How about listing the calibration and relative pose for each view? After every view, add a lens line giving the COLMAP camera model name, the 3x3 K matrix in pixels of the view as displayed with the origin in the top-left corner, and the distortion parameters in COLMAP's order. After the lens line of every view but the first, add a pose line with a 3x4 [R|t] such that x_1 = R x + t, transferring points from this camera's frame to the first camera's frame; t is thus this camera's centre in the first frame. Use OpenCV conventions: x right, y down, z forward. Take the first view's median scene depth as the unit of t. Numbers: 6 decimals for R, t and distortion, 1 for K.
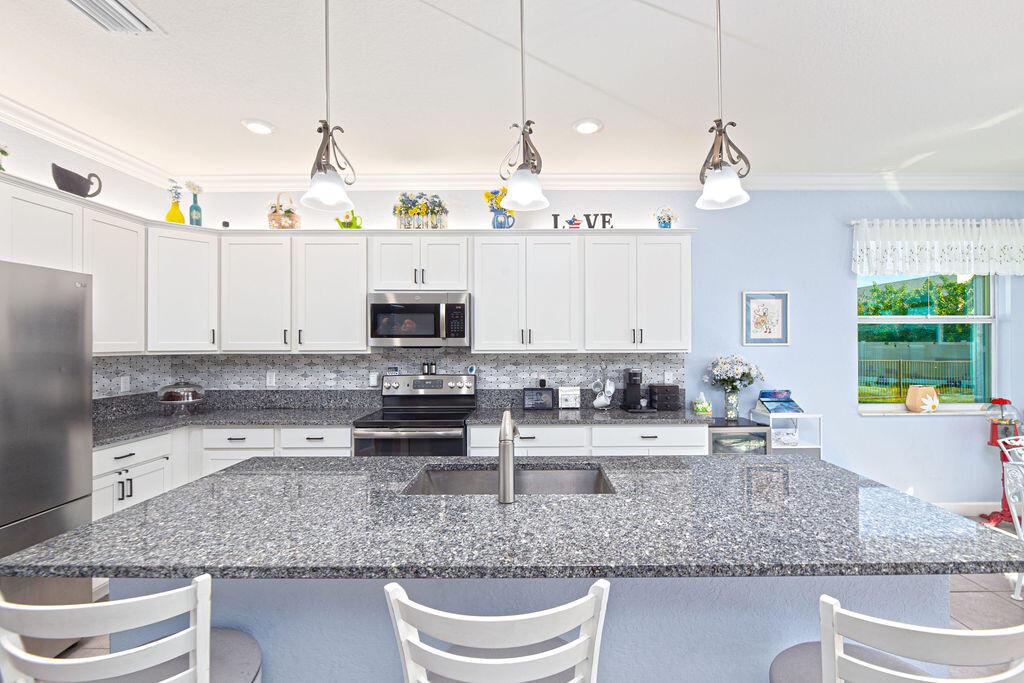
lens RADIAL K [[450.3, 0, 535.5], [0, 450.3, 342.0], [0, 0, 1]] dist [-0.001726, -0.000412]
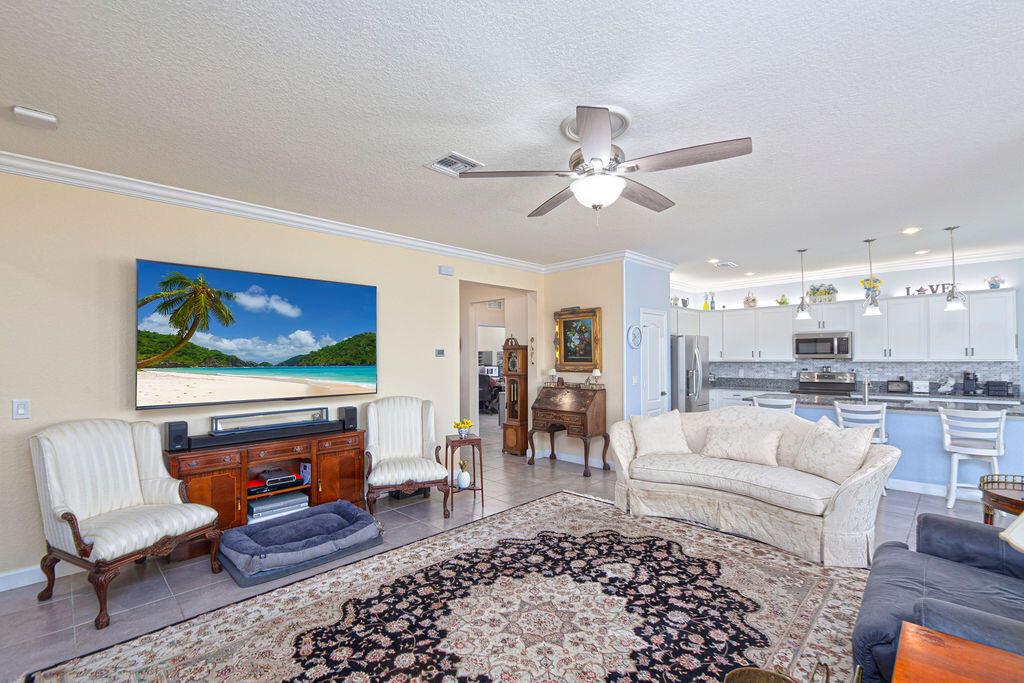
lens RADIAL K [[450.8, 0, 511.6], [0, 450.8, 355.6], [0, 0, 1]] dist [-0.000868, -0.000156]
pose [[0.704961, -0.006862, -0.709213, 0.209322], [0.007958, 0.999967, -0.001765, -0.010053], [0.709202, -0.004399, 0.704992, -1.486111]]
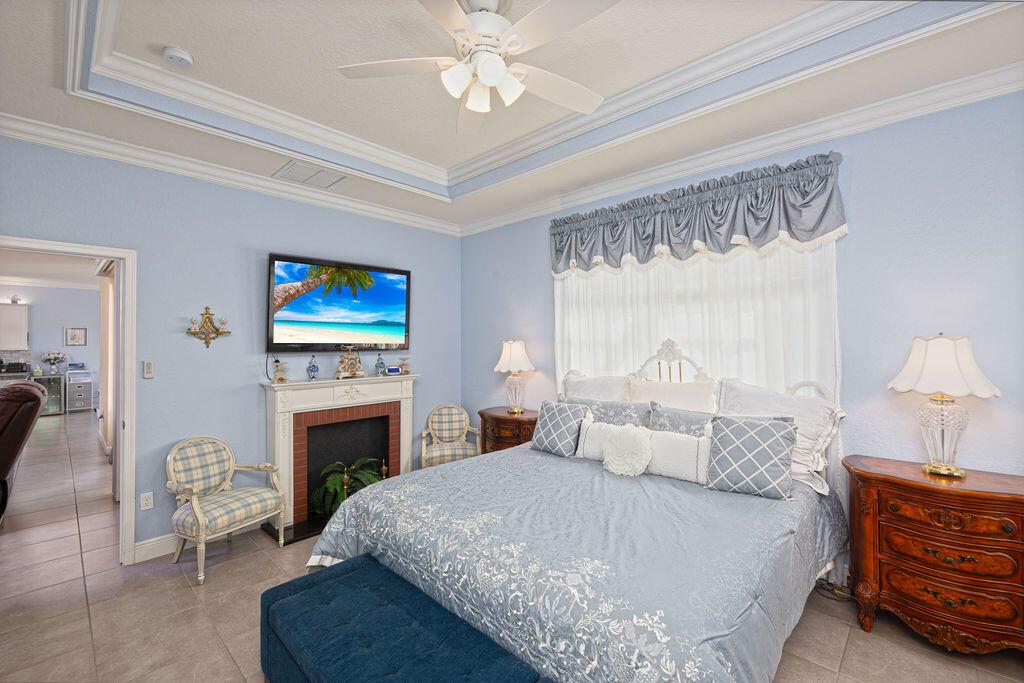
lens RADIAL K [[433.5, 0, 511.7], [0, 433.5, 338.2], [0, 0, 1]] dist [-0.000462, -0.000187]
pose [[0.695287, 0.004933, 0.718715, 0.498822], [-0.000119, 0.999977, -0.006748, -0.030601], [-0.718732, 0.004606, 0.695272, -2.915562]]
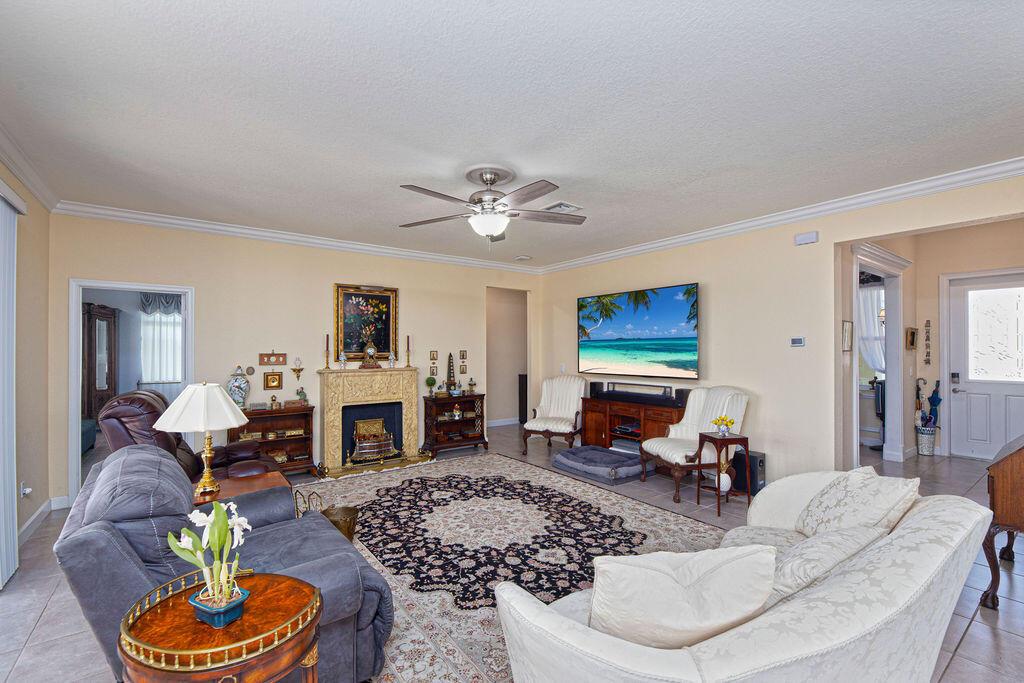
lens RADIAL K [[444.5, 0, 519.1], [0, 444.5, 347.3], [0, 0, 1]] dist [-0.001159, -0.000100]
pose [[-0.803330, 0.000052, -0.595534, 0.316043], [0.002567, 0.999991, -0.003375, -0.007760], [0.595529, -0.004240, -0.803323, -0.032512]]
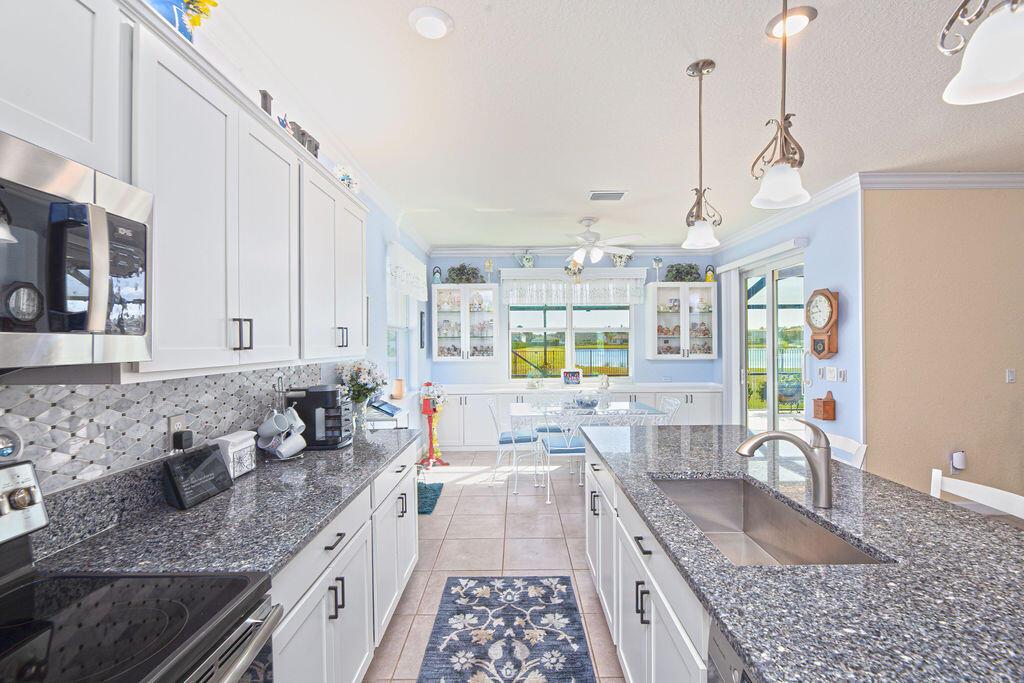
lens RADIAL K [[438.5, 0, 517.6], [0, 438.5, 343.9], [0, 0, 1]] dist [-0.002758, -0.000787]
pose [[0.003800, -0.000010, 0.999993, -0.443975], [0.005004, 0.999987, -0.000009, -0.001265], [-0.999980, 0.005004, 0.003800, 0.719407]]
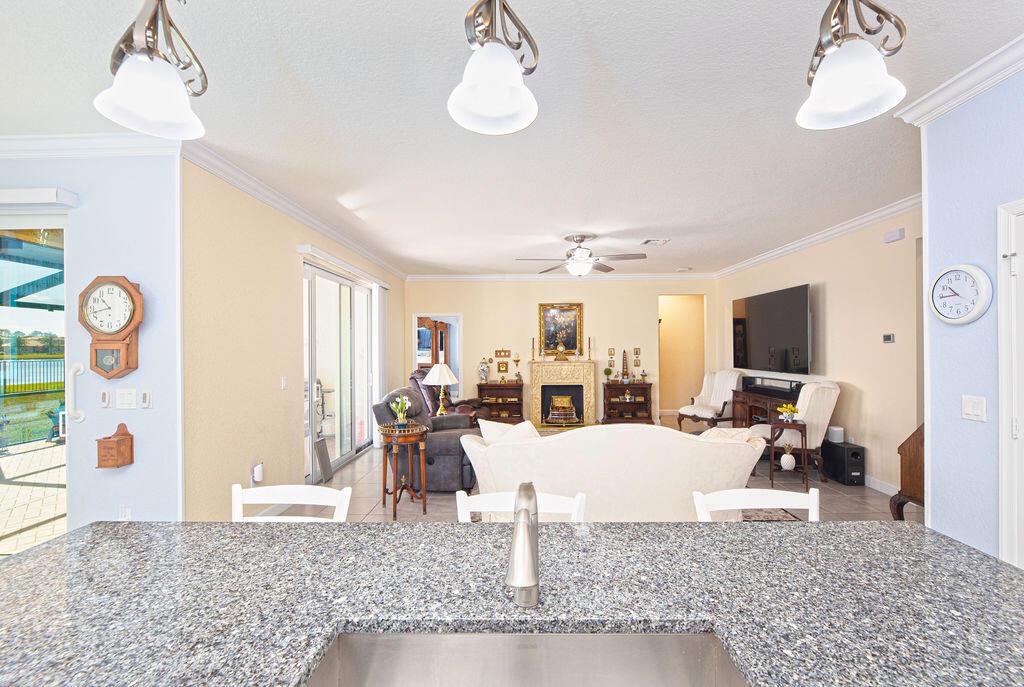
lens RADIAL K [[450.5, 0, 520.4], [0, 450.5, 346.7], [0, 0, 1]] dist [-0.009313, -0.000231]
pose [[-0.999894, 0.008045, 0.012168, -0.028726], [0.008010, 0.999964, -0.002908, -0.005834], [-0.012191, -0.002811, -0.999922, 0.716330]]
